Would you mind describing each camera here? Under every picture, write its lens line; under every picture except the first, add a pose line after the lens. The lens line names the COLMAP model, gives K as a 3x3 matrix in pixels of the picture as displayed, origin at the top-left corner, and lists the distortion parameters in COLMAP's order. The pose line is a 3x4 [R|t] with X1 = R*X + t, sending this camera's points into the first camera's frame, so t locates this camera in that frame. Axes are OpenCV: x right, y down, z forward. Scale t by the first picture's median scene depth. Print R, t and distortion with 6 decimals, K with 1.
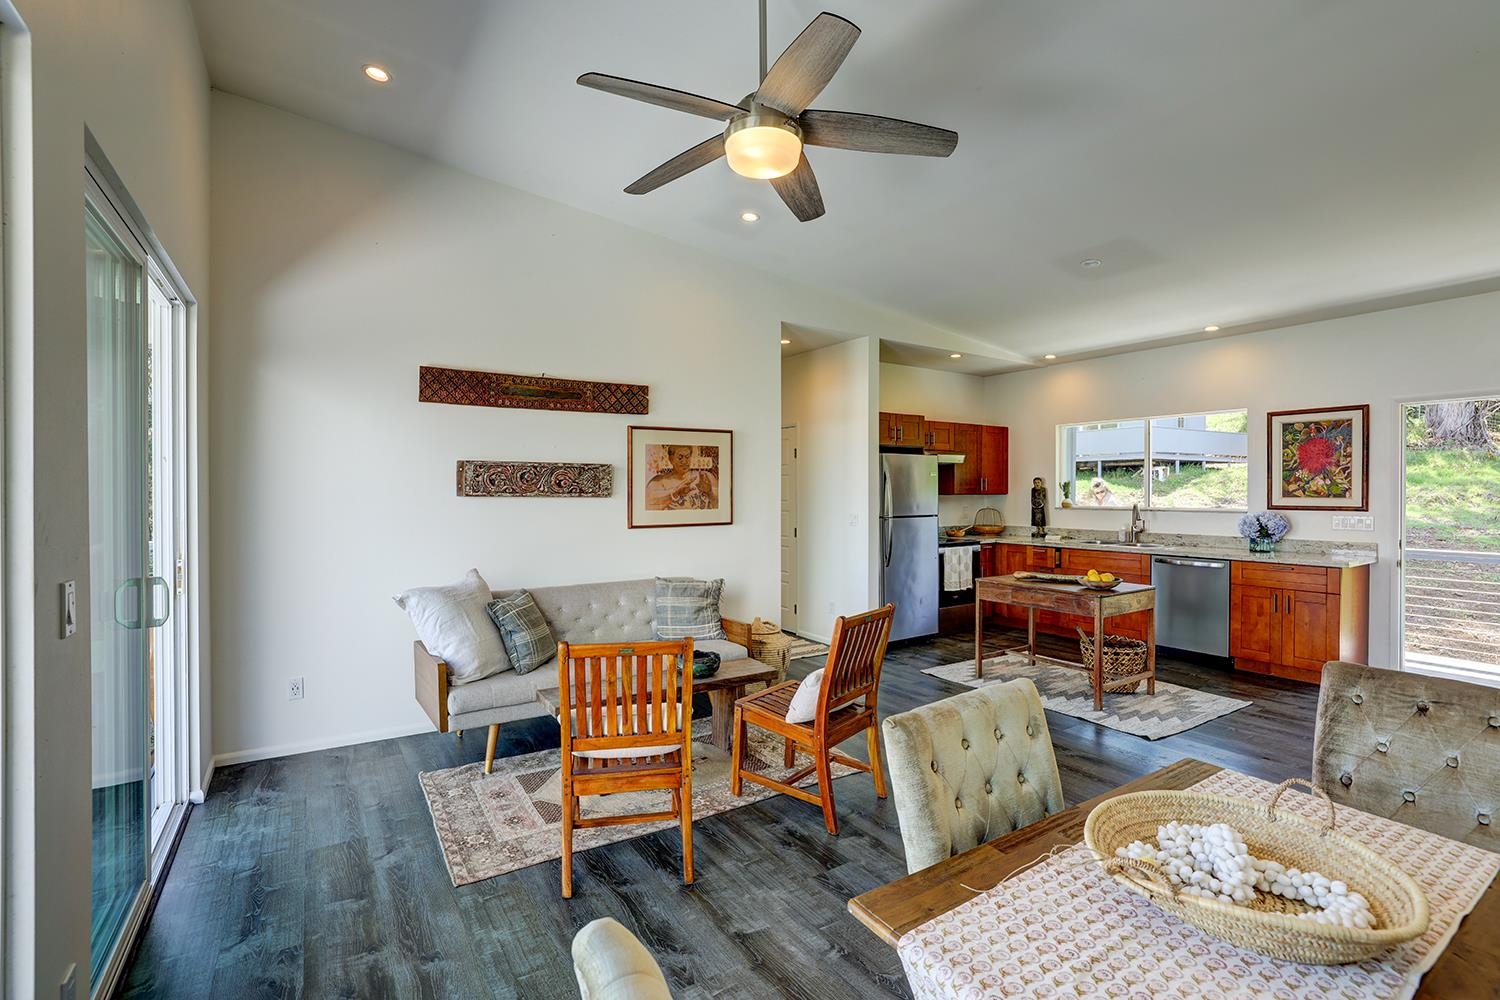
lens RADIAL K [[683.5, 0, 751.7], [0, 683.5, 498.8], [0, 0, 1]] dist [-0.020562, -0.000079]
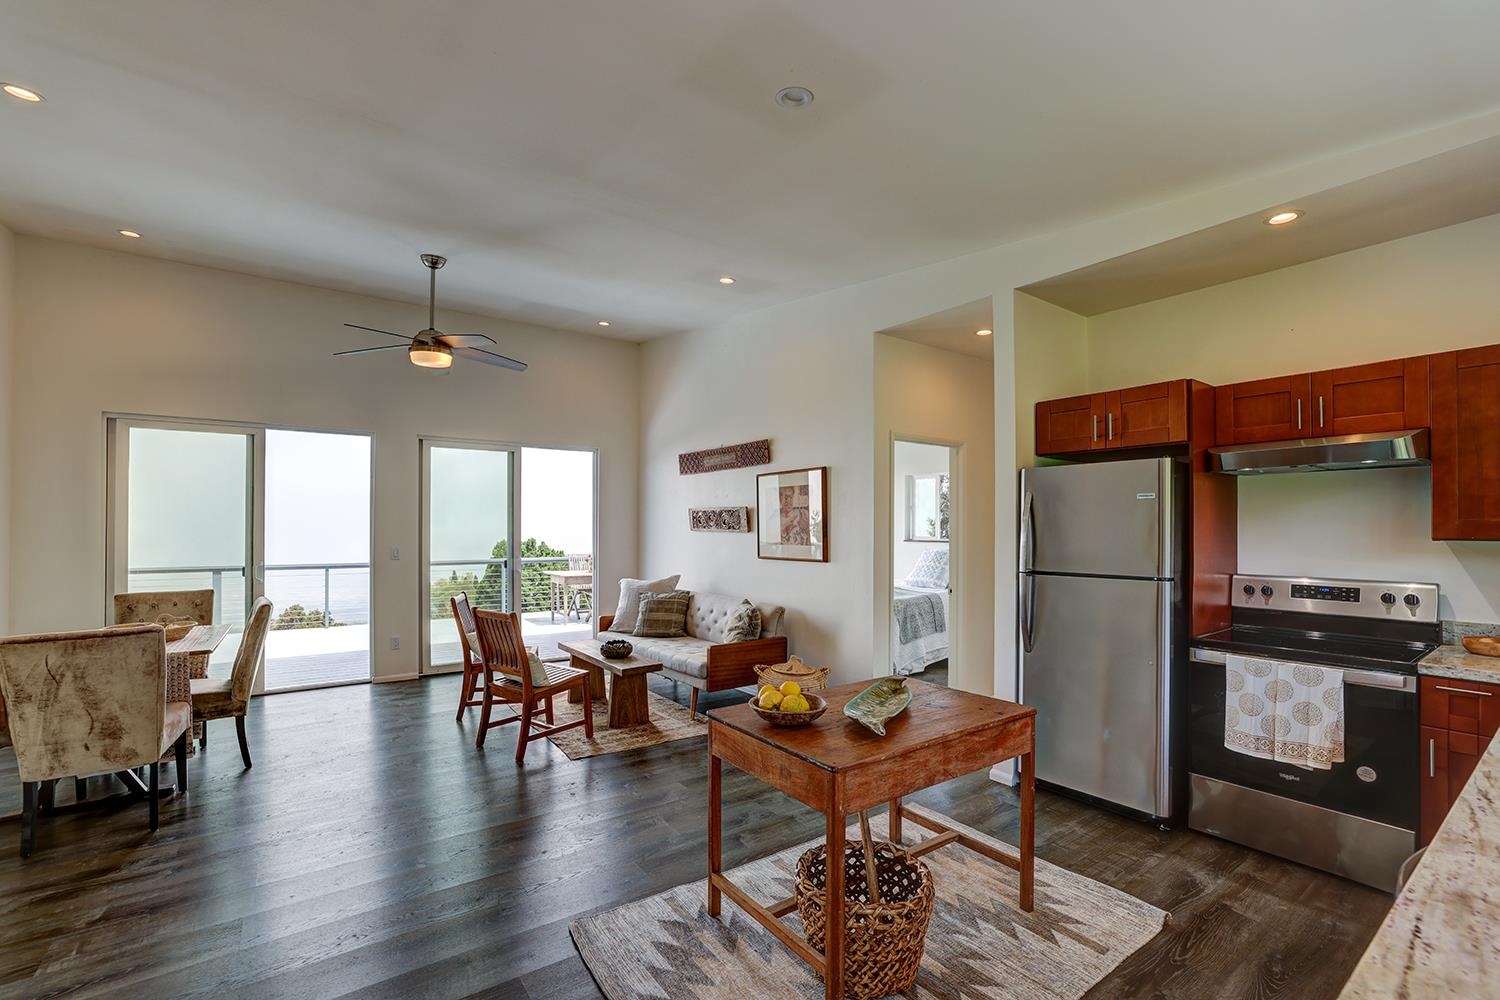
lens RADIAL K [[656.4, 0, 751.8], [0, 656.4, 513.1], [0, 0, 1]] dist [-0.002241, -0.000430]
pose [[0.053664, -0.013437, -0.998469, 0.963893], [-0.006572, 0.999883, -0.013809, -0.020319], [0.998537, 0.007303, 0.053569, 0.897326]]
